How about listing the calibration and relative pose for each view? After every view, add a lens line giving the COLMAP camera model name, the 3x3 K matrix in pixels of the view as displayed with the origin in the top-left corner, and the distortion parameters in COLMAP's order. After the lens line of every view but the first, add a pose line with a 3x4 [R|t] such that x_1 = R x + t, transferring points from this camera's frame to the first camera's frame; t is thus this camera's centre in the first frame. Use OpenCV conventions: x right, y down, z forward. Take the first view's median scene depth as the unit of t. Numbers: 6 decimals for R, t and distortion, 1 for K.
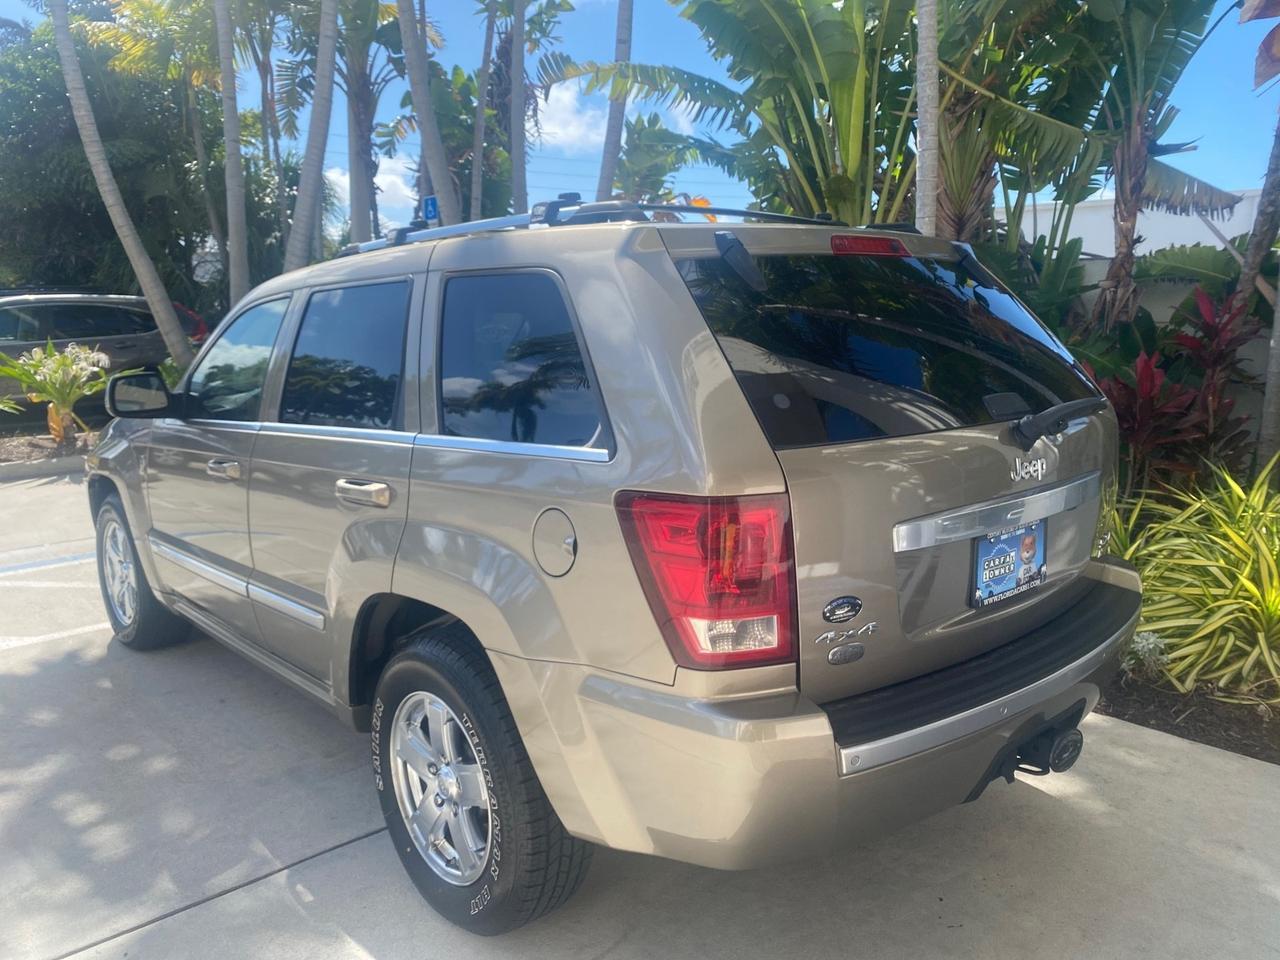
lens RADIAL K [[987.5, 0, 646.1], [0, 987.5, 476.3], [0, 0, 1]] dist [0.030455, -0.031474]
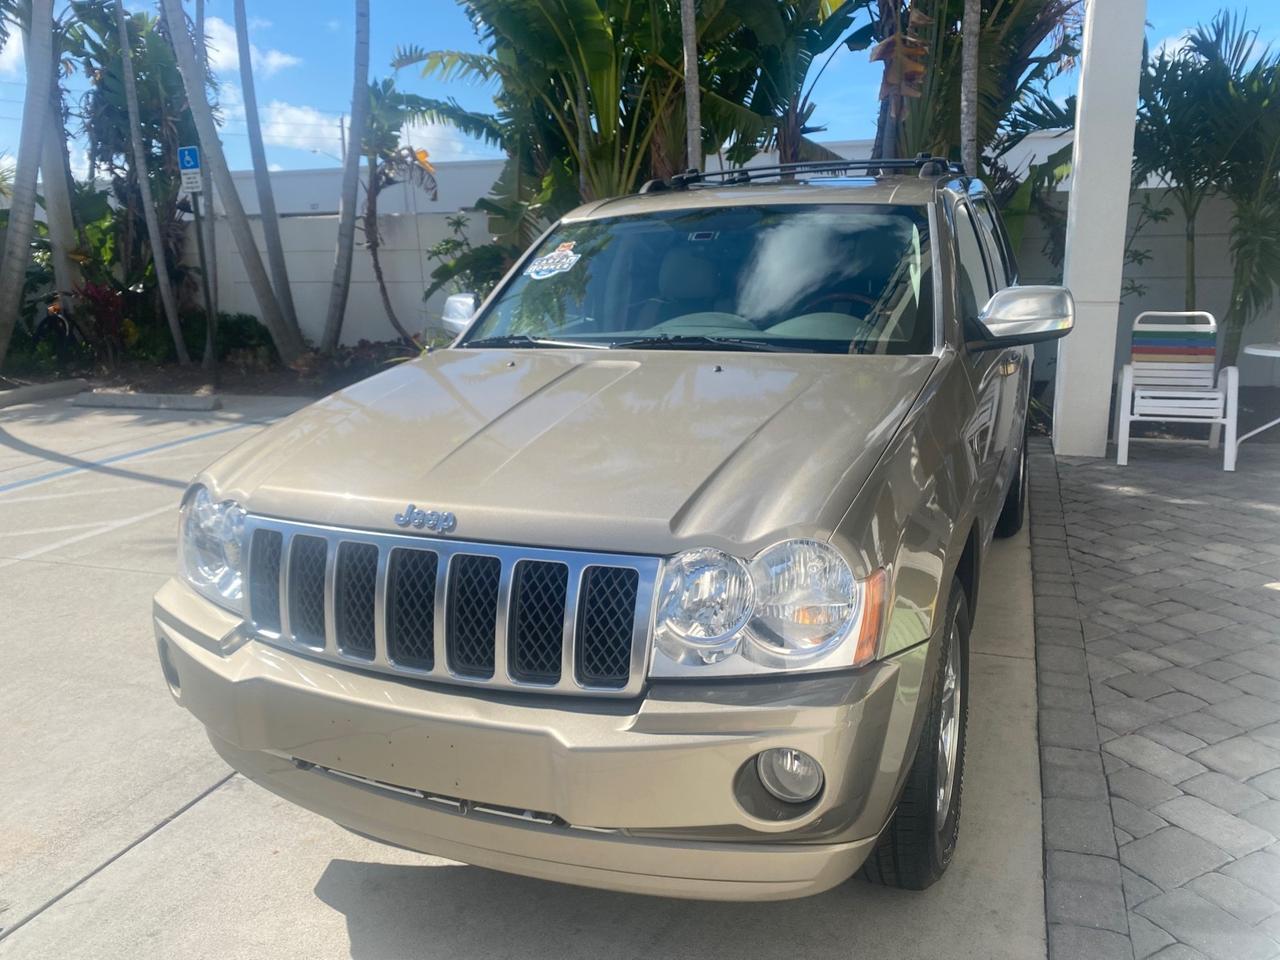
lens RADIAL K [[987.5, 0, 635.1], [0, 987.5, 477.0], [0, 0, 1]] dist [0.030455, -0.031474]
pose [[0.901077, -0.126771, 0.414717, -0.585947], [0.103018, 0.991517, 0.079255, 0.082481], [-0.421246, -0.028692, 0.906492, -0.421049]]
